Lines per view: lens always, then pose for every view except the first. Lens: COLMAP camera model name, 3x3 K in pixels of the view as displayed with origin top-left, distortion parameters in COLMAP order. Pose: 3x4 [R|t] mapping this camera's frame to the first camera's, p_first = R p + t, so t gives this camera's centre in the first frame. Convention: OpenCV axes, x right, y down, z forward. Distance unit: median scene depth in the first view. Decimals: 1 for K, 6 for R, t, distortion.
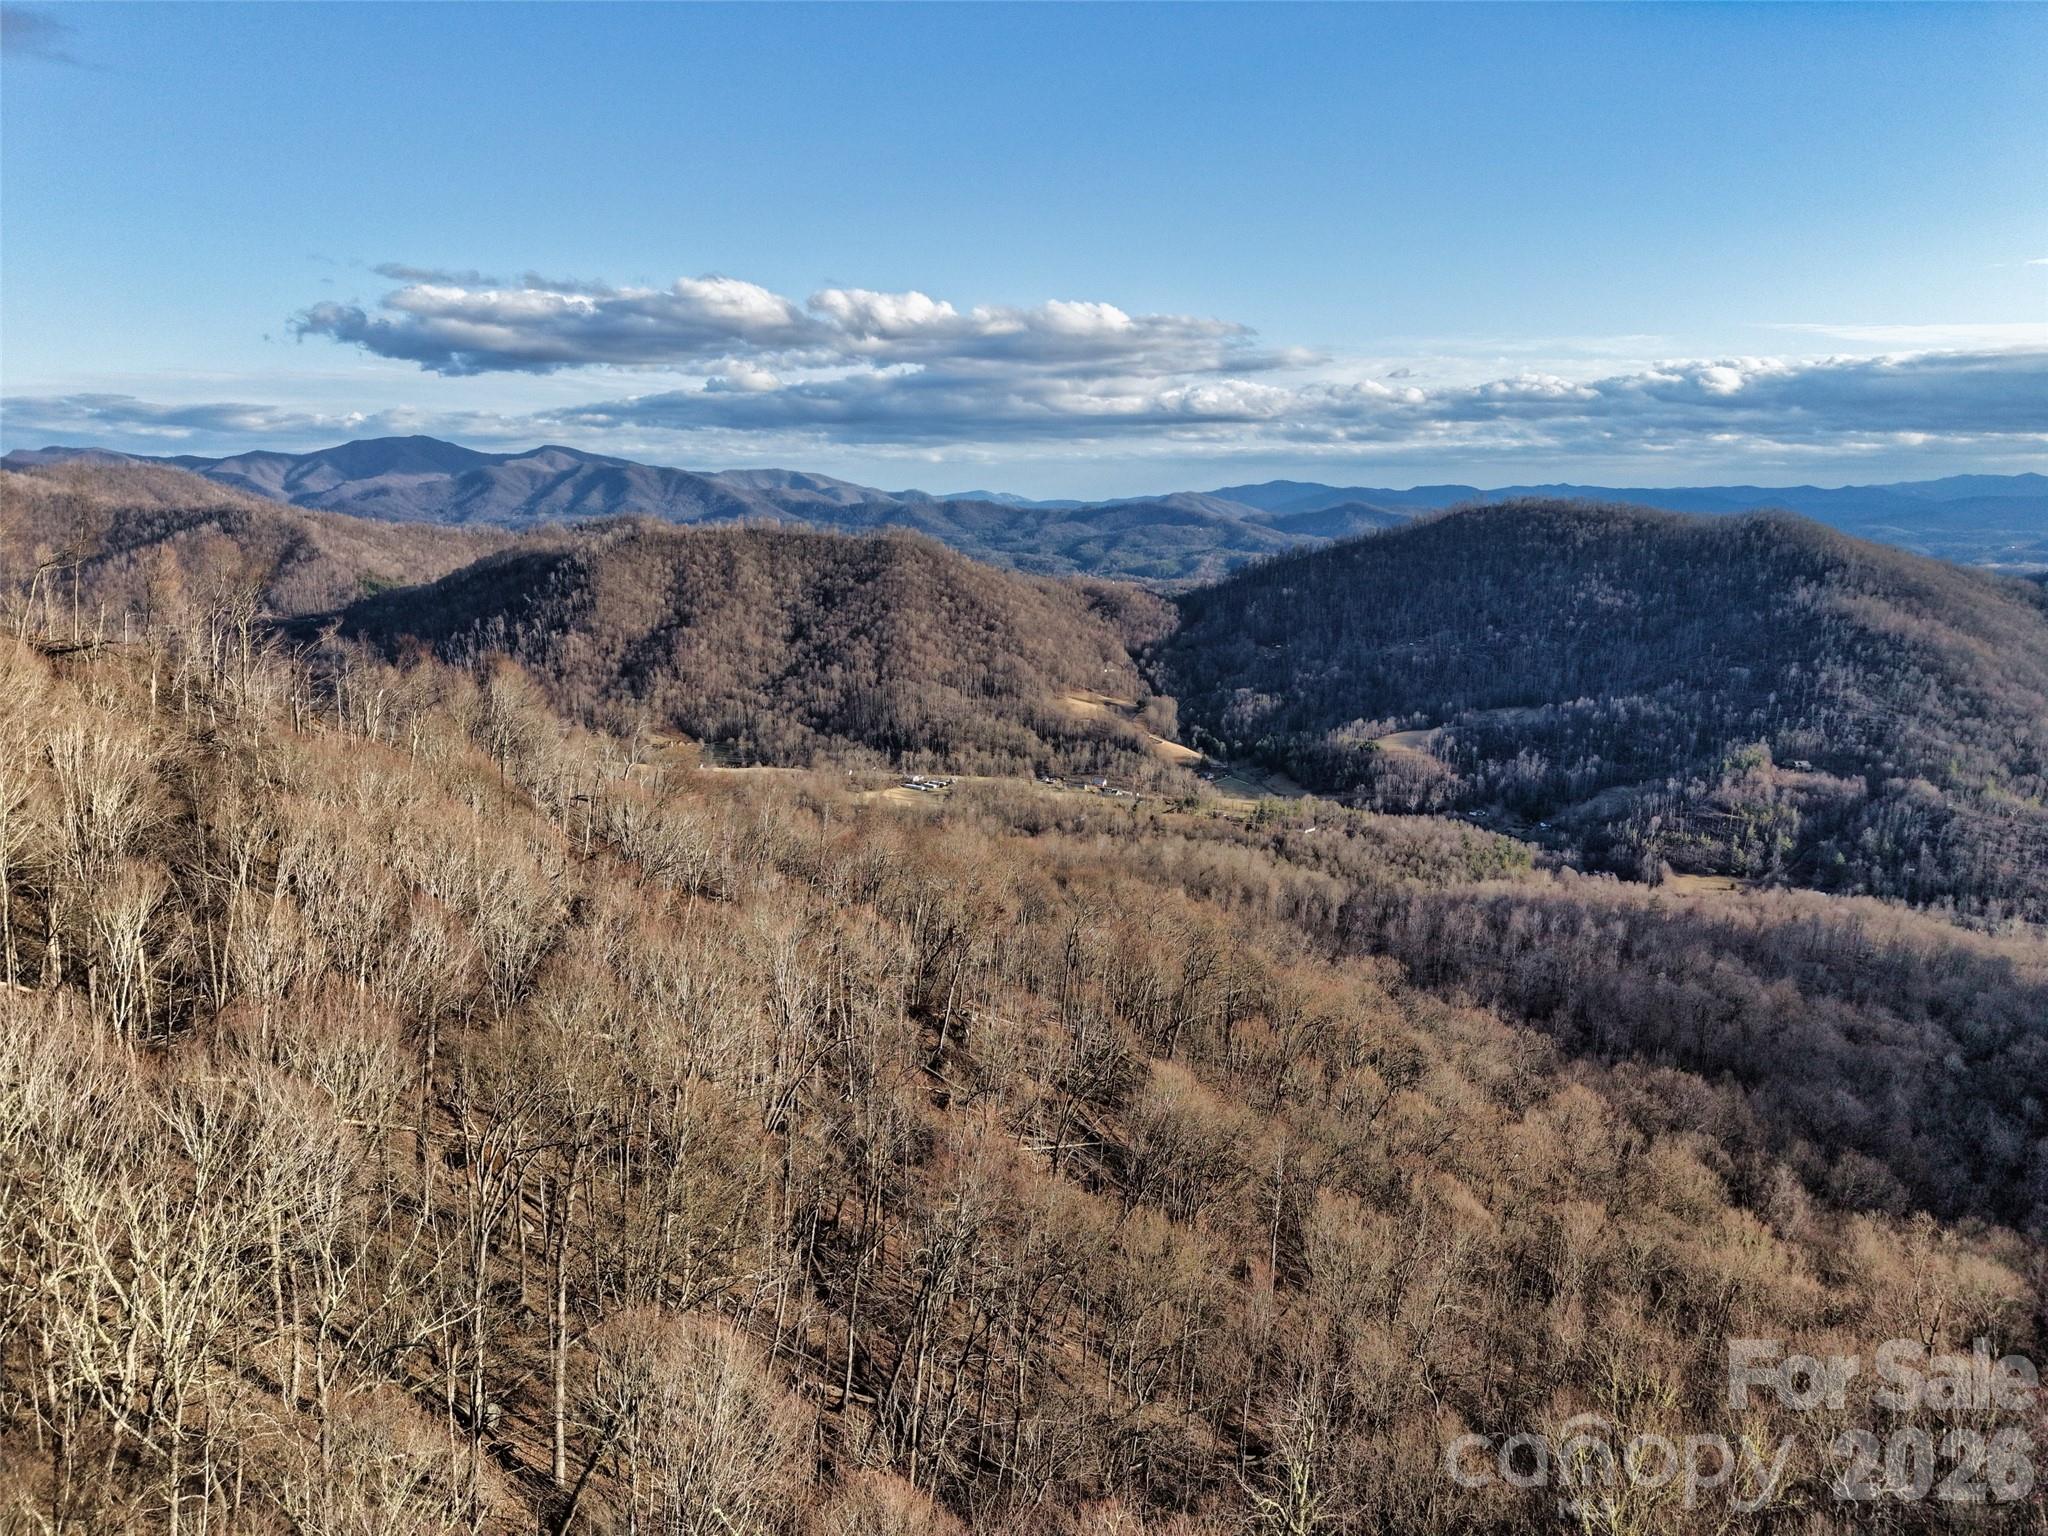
lens RADIAL K [[1330.9, 0, 1031.0], [0, 1330.9, 786.0], [0, 0, 1]] dist [0.023615, -0.026995]
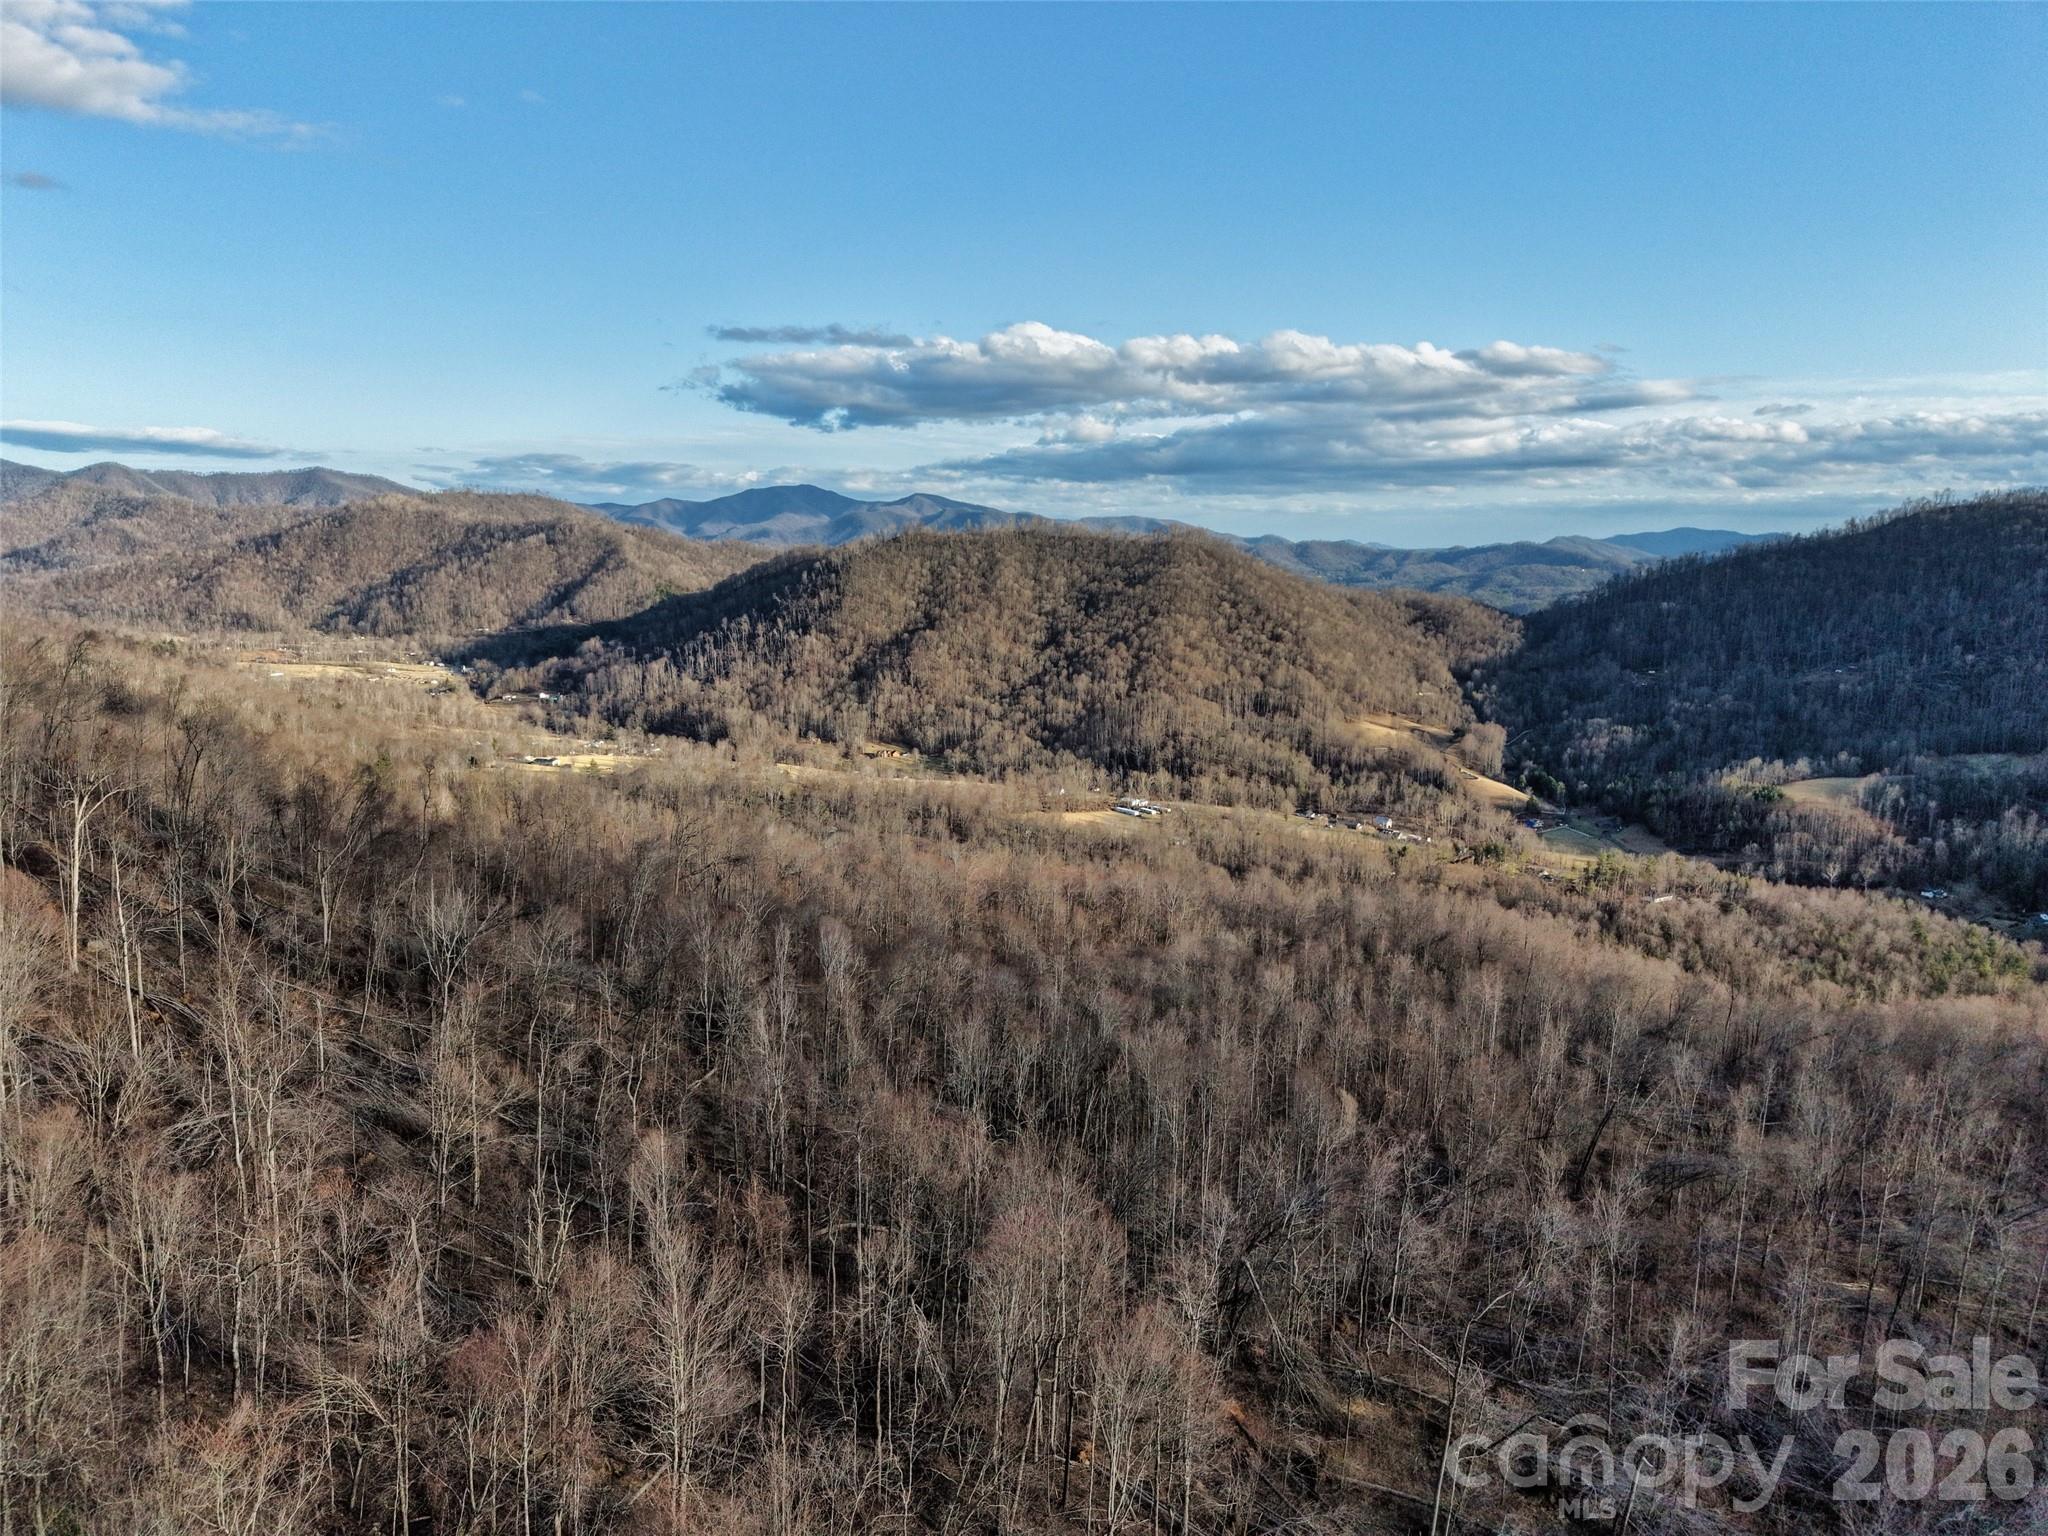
lens RADIAL K [[1340.4, 0, 1011.1], [0, 1340.4, 775.9], [0, 0, 1]] dist [0.021322, -0.025557]
pose [[0.961809, 0.043744, -0.270204, 0.060517], [-0.055232, 0.997858, -0.035056, 0.011126], [0.268092, 0.048641, 0.962165, 0.200769]]
